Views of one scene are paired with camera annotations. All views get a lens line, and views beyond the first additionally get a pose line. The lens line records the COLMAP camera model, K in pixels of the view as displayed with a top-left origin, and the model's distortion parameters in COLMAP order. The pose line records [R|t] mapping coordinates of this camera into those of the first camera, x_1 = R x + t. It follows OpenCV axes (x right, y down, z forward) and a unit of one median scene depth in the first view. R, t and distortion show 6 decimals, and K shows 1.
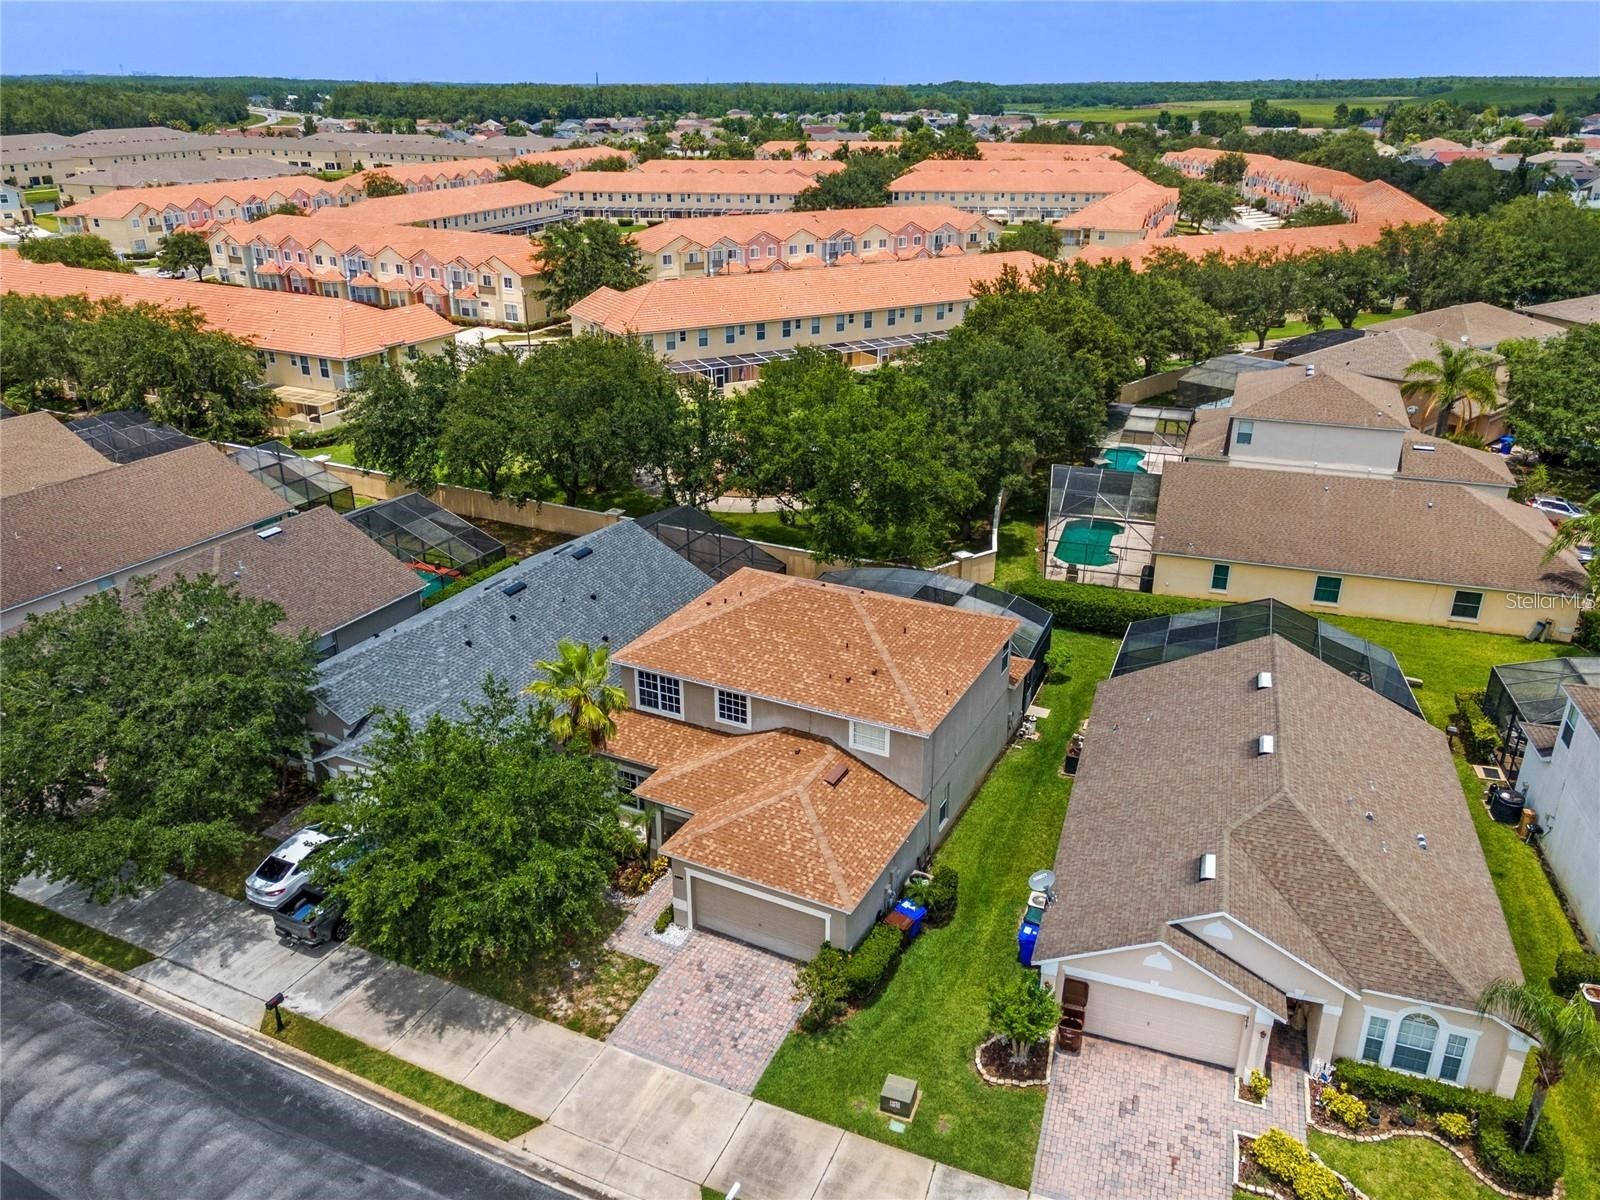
lens RADIAL K [[1202.2, 0, 800.0], [0, 1202.2, 600.0], [0, 0, 1]] dist [0.007619, 0.067408]
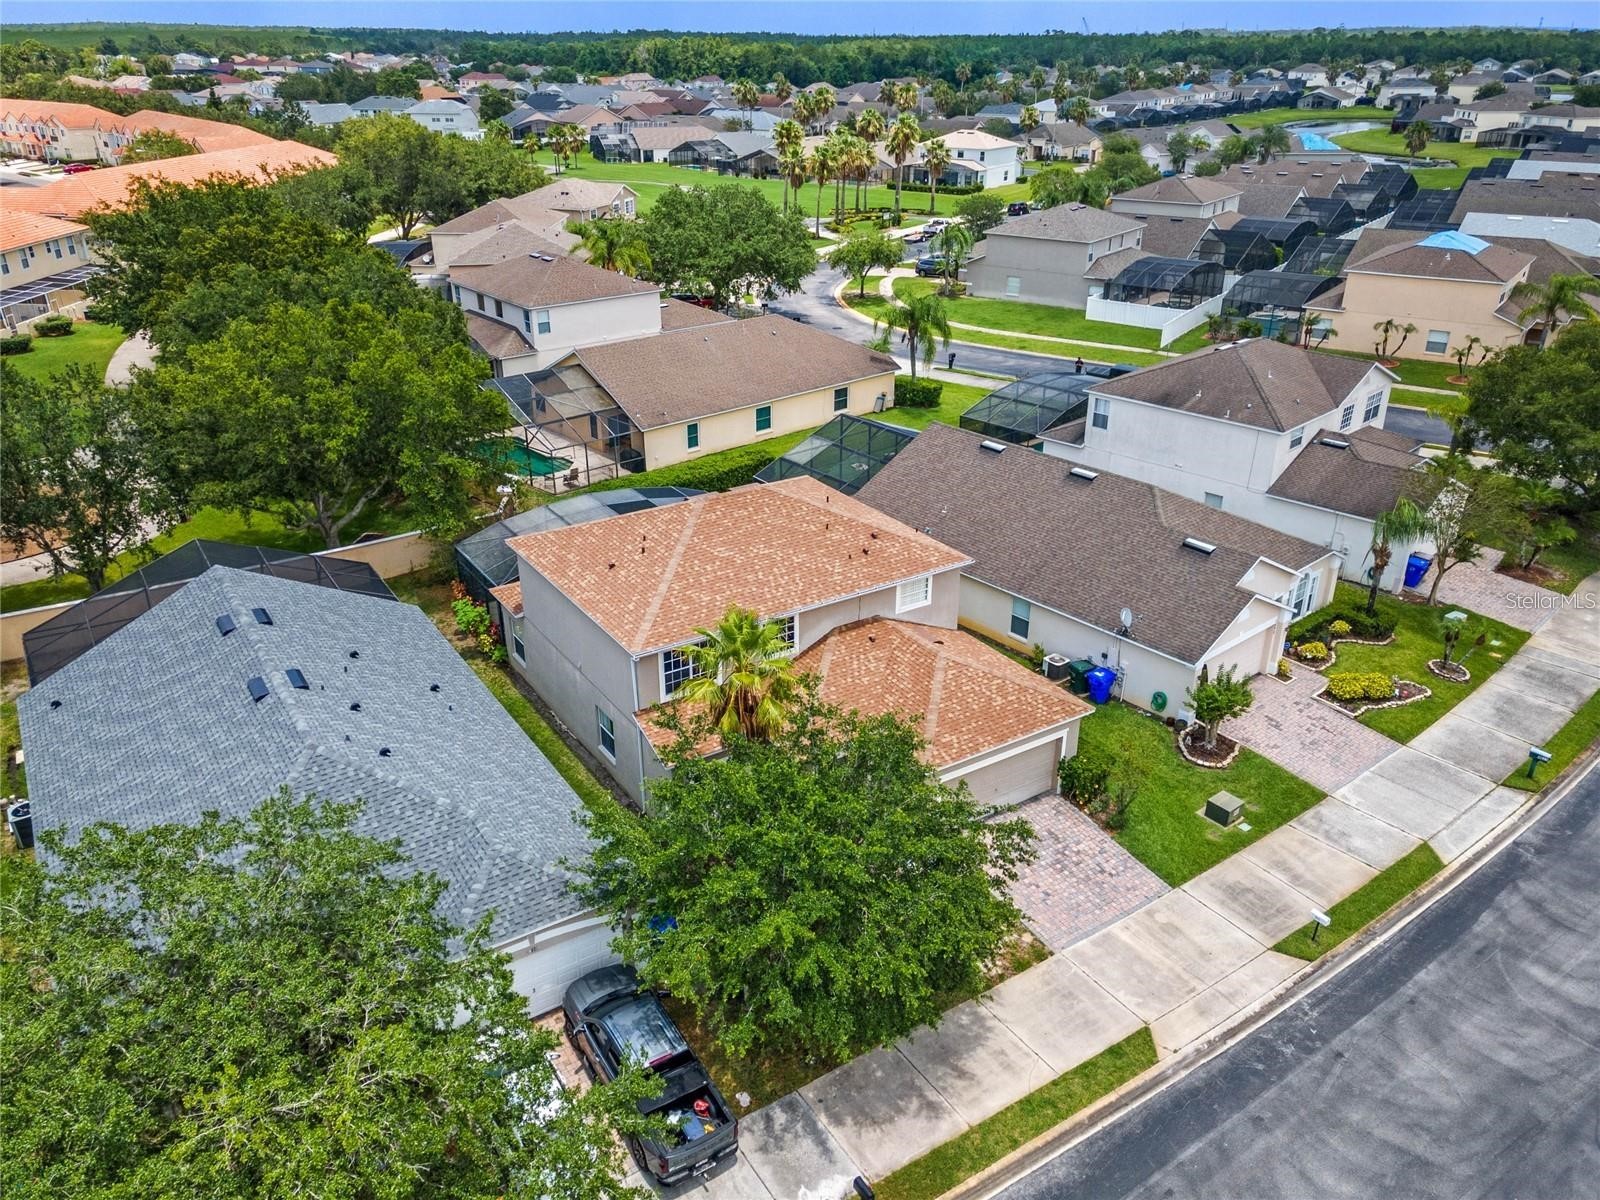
lens RADIAL K [[1202.2, 0, 800.0], [0, 1202.2, 600.0], [0, 0, 1]] dist [0.007619, 0.067408]
pose [[0.501269, -0.363976, 0.785016, -0.878245], [0.336445, 0.917825, 0.210717, -0.138490], [-0.797204, 0.158489, 0.582536, 0.576023]]
